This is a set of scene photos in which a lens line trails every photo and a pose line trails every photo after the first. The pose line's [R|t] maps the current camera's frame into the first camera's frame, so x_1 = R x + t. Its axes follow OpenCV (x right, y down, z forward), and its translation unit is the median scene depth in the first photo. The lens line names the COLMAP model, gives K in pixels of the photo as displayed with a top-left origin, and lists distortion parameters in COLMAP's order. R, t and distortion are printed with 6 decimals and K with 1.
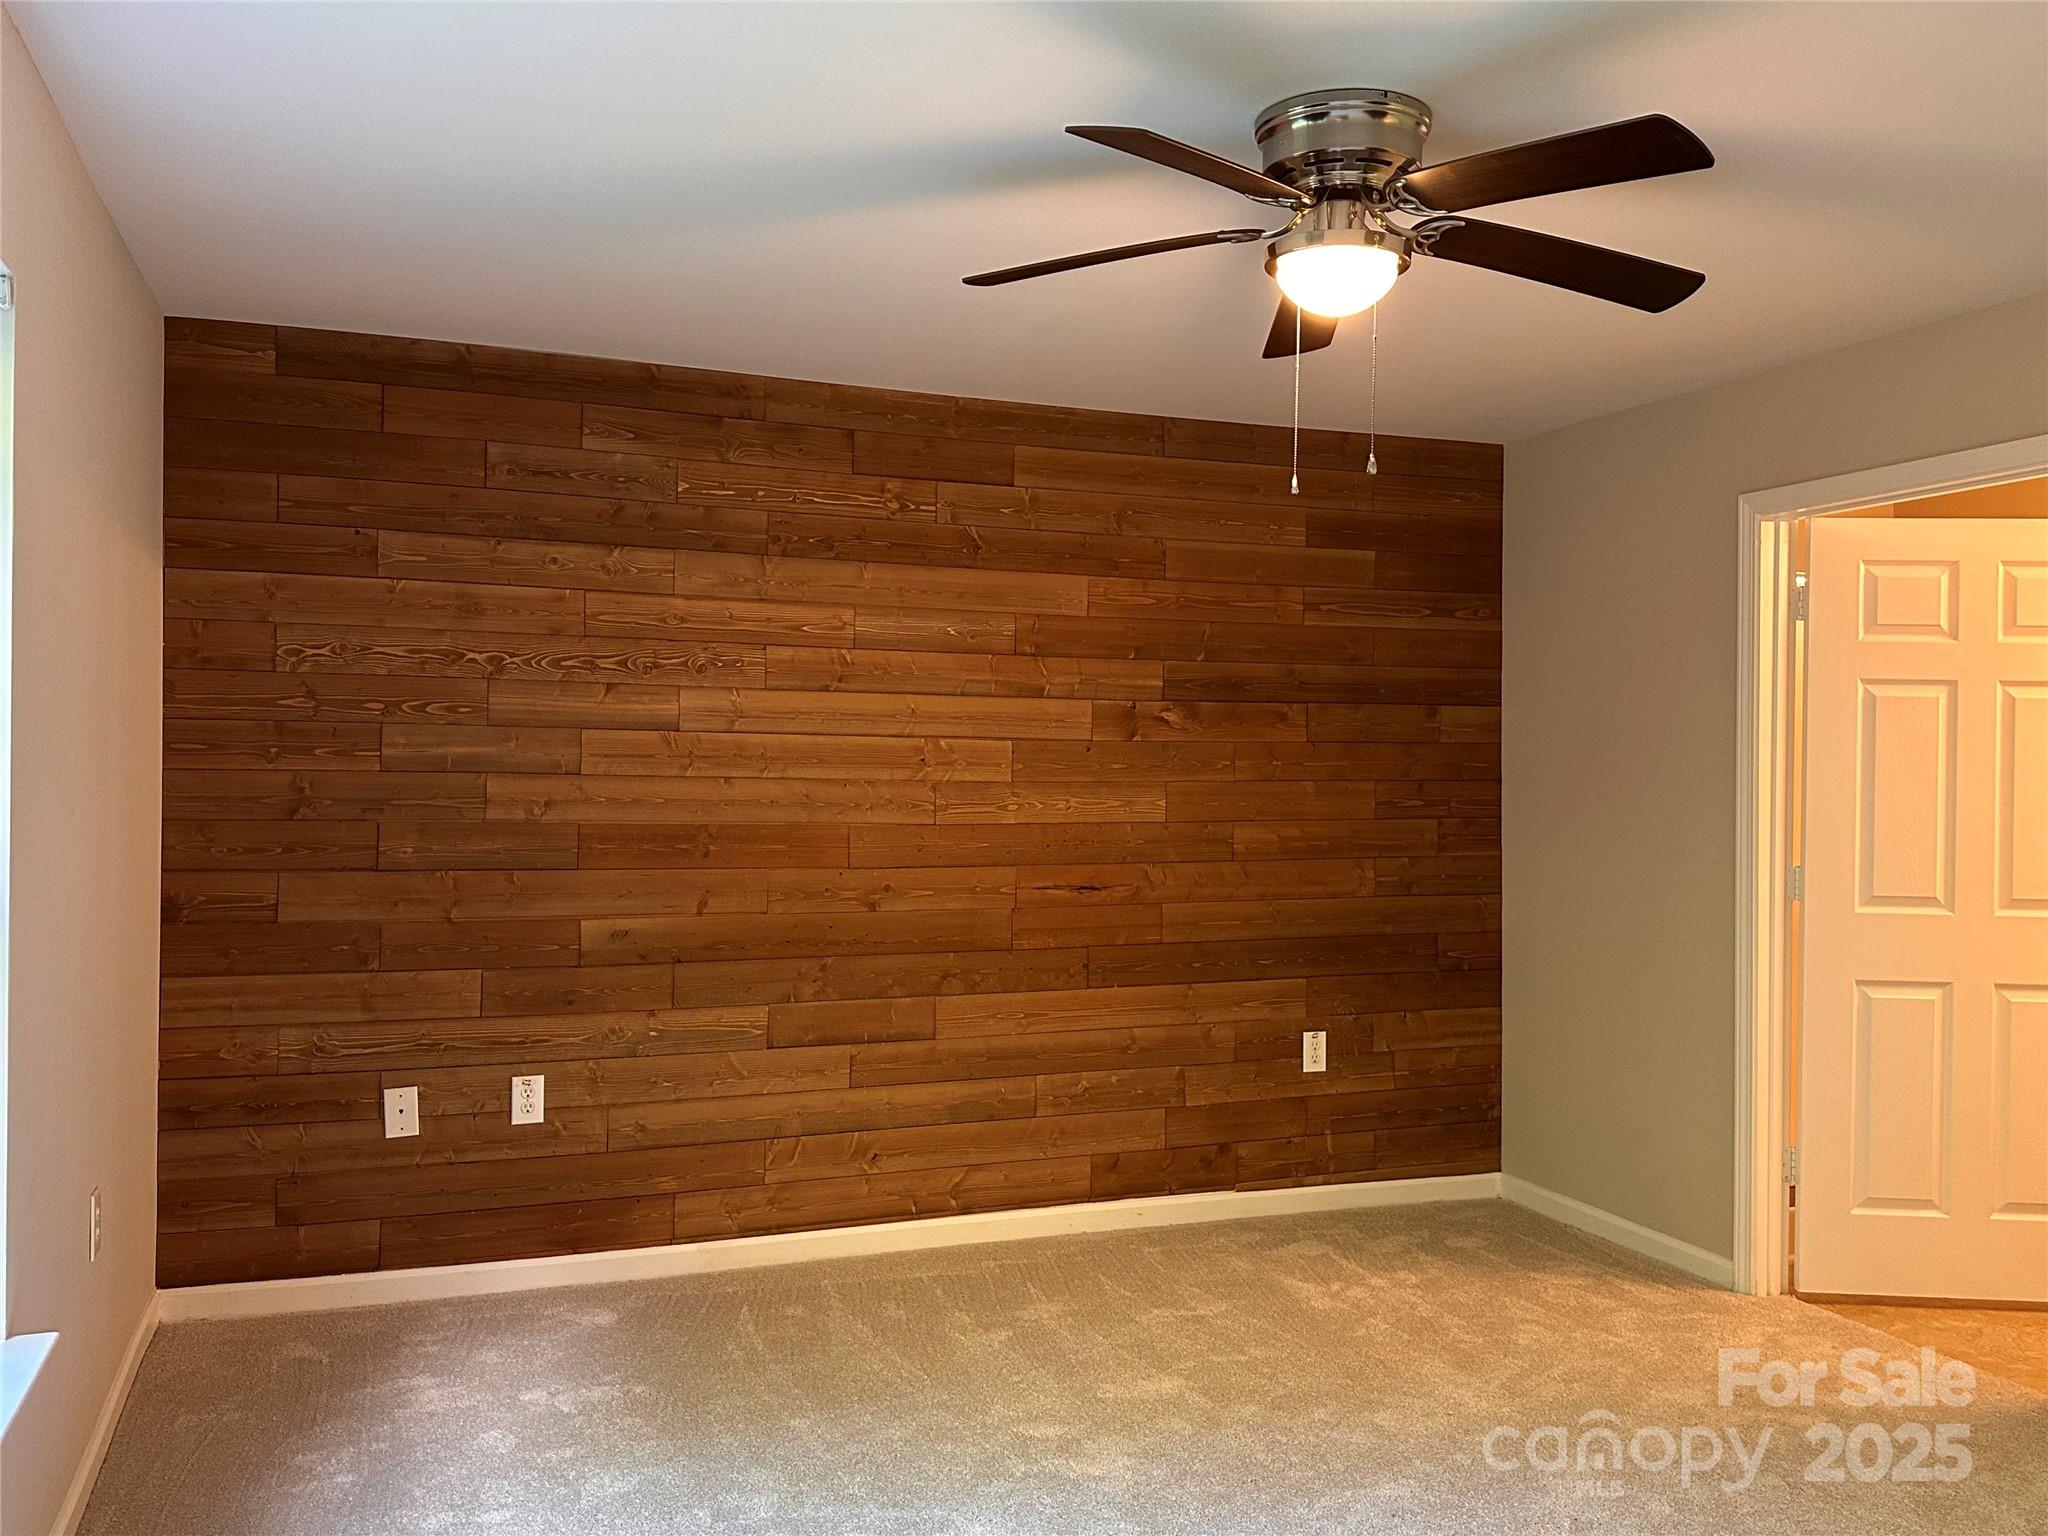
lens RADIAL K [[1672.6, 0, 1024.0], [0, 1672.6, 768.0], [0, 0, 1]] dist [0.202226, -0.441170]
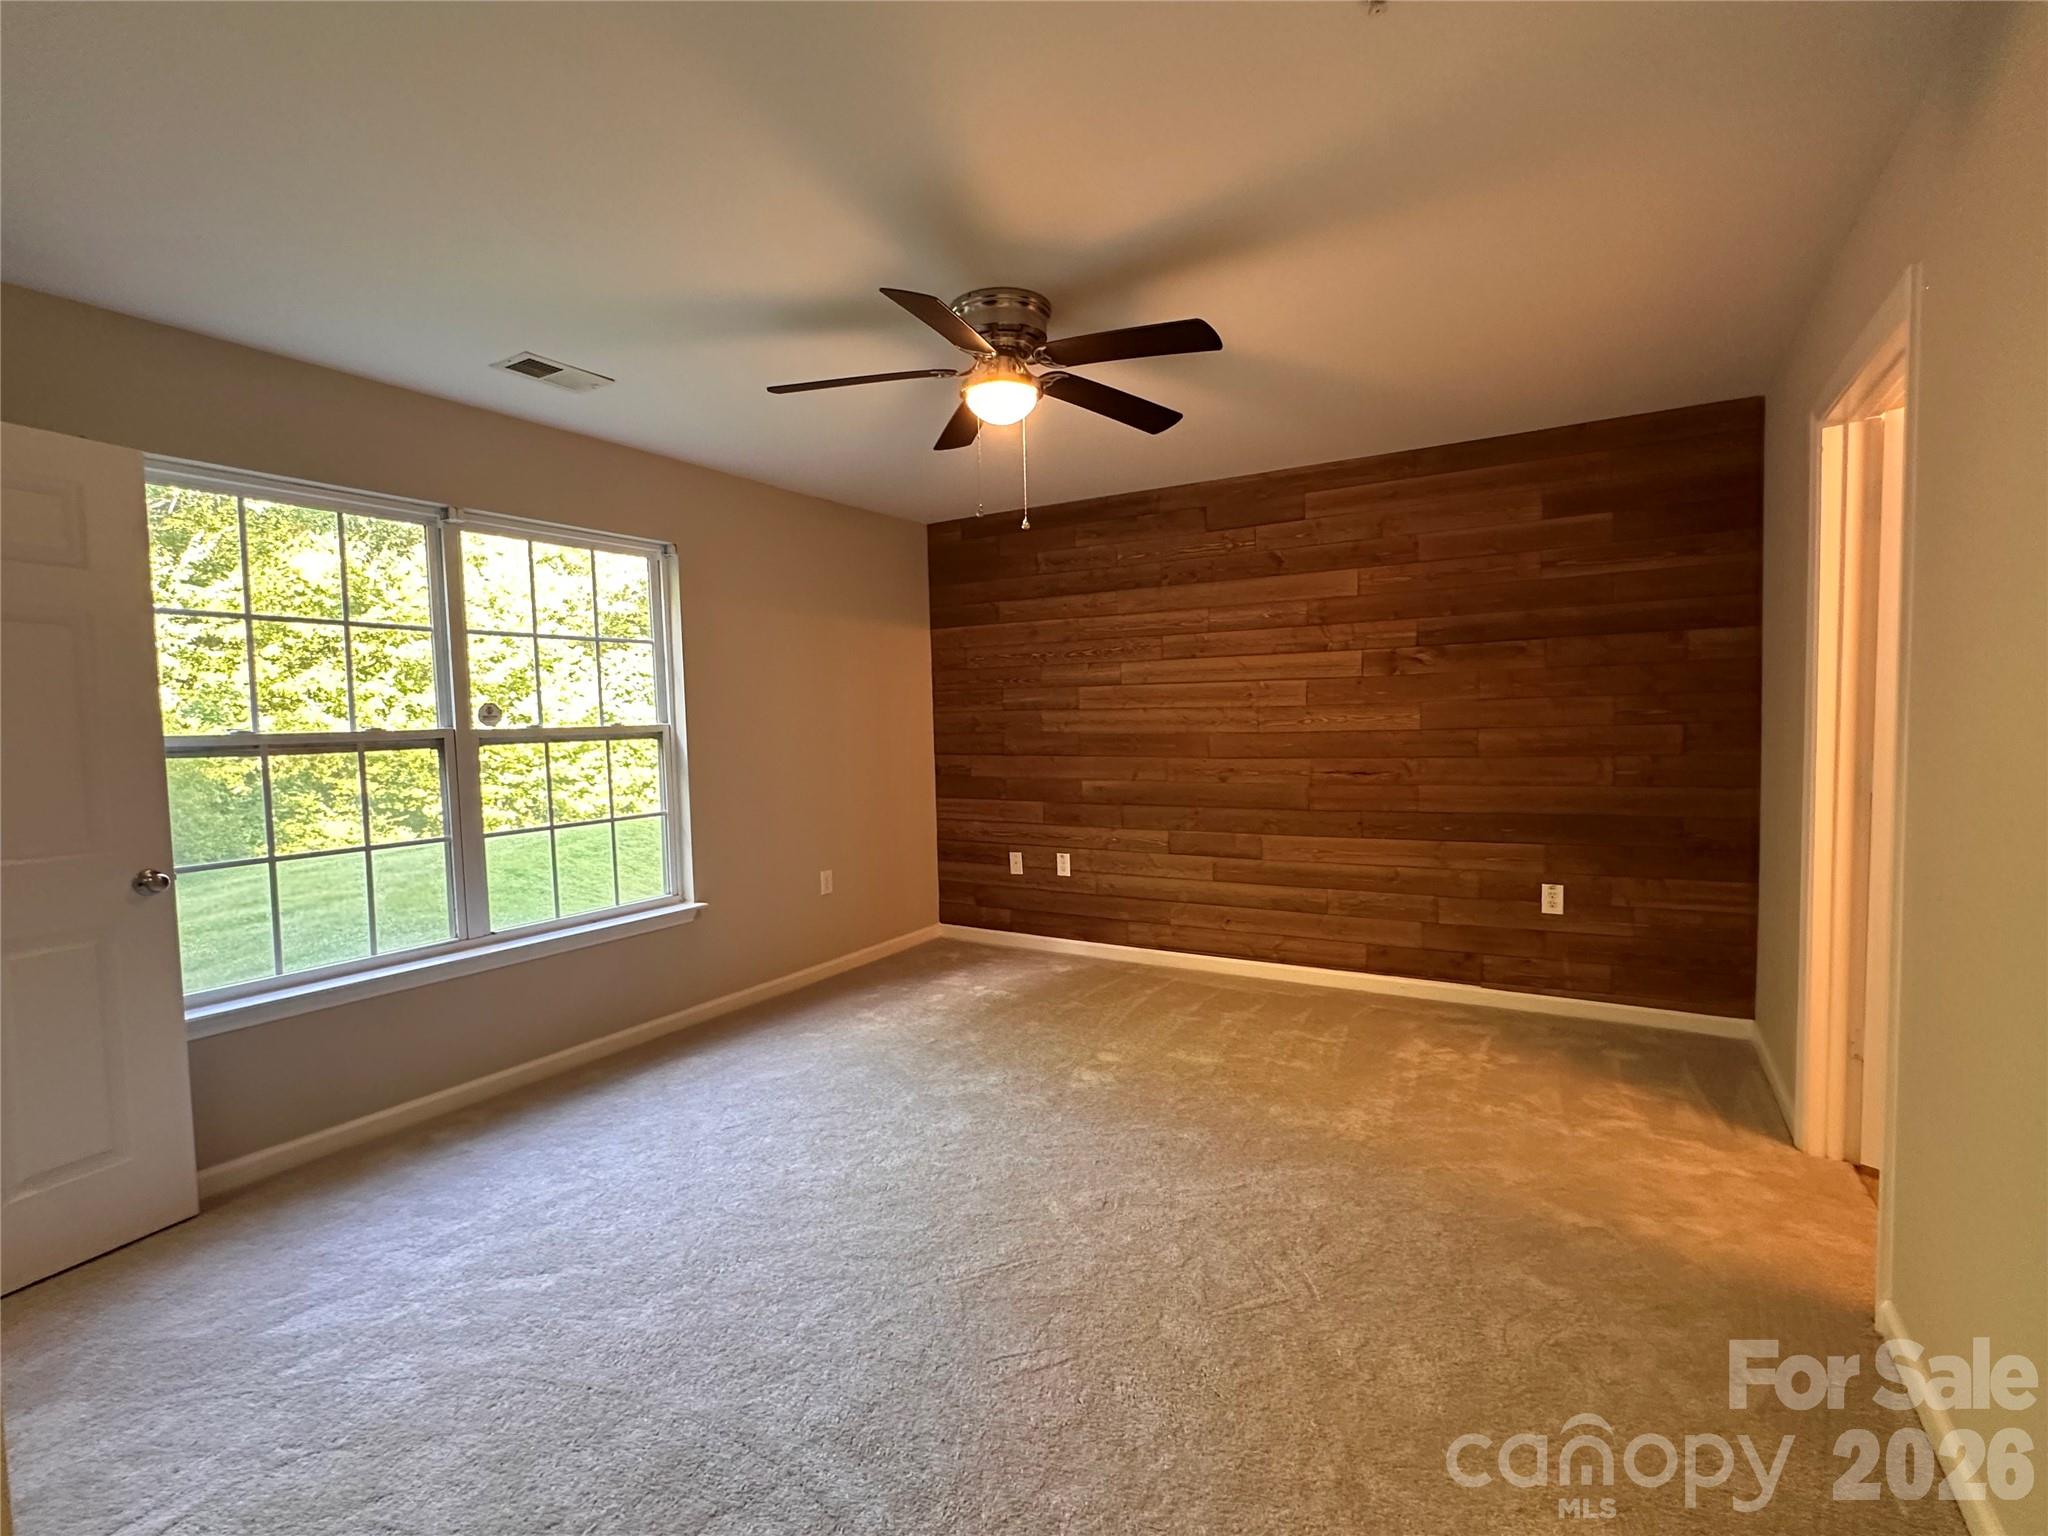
lens RADIAL K [[949.5, 0, 1026.6], [0, 949.5, 775.0], [0, 0, 1]] dist [0.000737, 0.000105]
pose [[0.614329, 0.024044, -0.788684, 0.563761], [0.027915, 0.998248, 0.052176, 0.020333], [0.788556, -0.054069, 0.612581, 0.235909]]
